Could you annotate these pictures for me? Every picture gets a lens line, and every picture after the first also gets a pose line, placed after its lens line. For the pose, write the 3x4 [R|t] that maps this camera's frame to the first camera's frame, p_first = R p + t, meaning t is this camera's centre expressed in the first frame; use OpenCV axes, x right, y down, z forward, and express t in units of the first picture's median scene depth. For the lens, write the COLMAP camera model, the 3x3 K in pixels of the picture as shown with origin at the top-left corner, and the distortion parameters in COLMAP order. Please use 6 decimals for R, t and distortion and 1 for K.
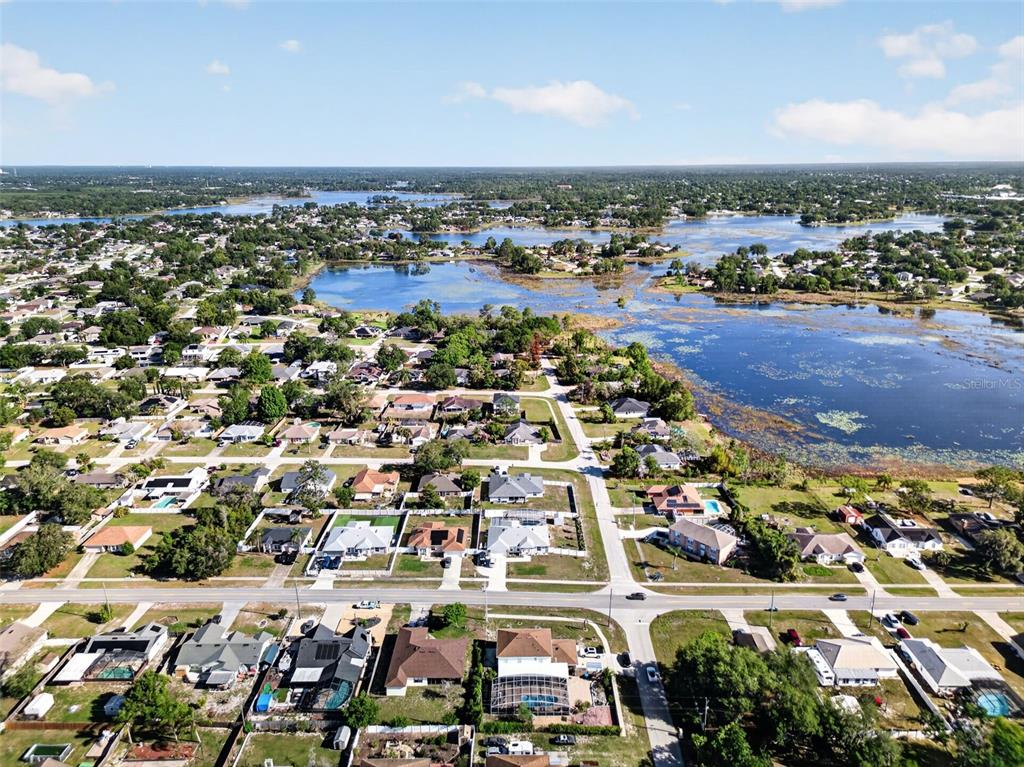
lens RADIAL K [[750.8, 0, 512.0], [0, 750.8, 383.5], [0, 0, 1]] dist [0.061223, -0.000601]
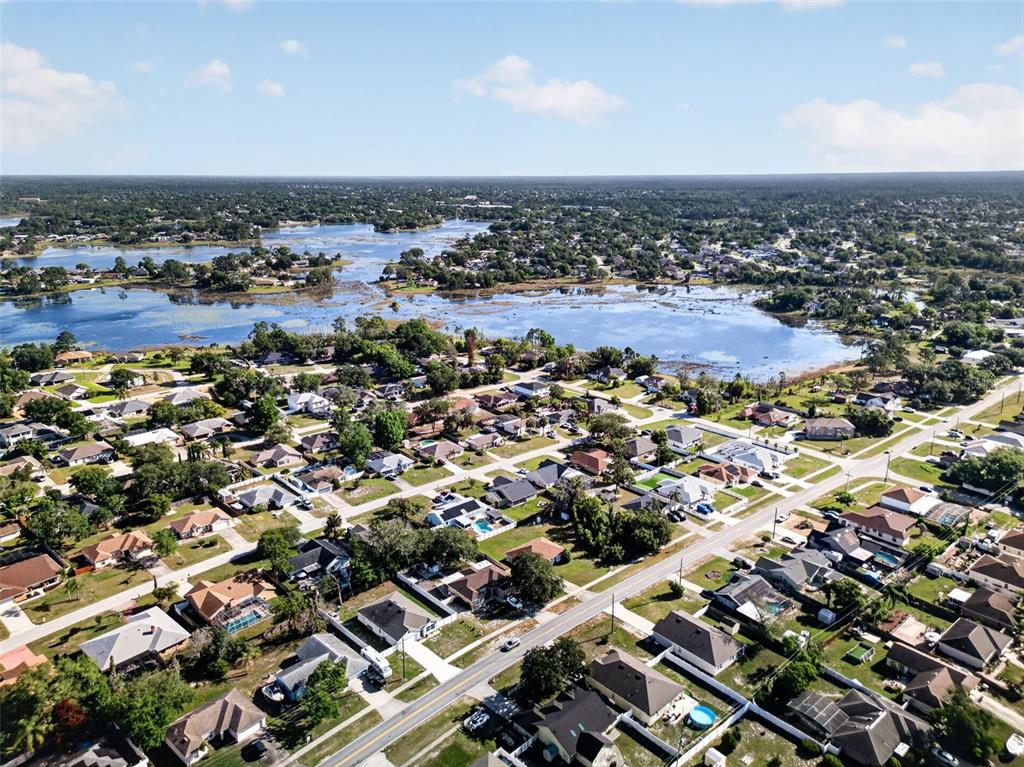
lens RADIAL K [[750.8, 0, 512.0], [0, 750.8, 383.5], [0, 0, 1]] dist [0.061223, -0.000601]
pose [[0.744458, -0.178342, 0.643410, -0.922613], [0.187329, 0.980751, 0.055098, -0.062182], [-0.640851, 0.079511, 0.763536, 0.203074]]
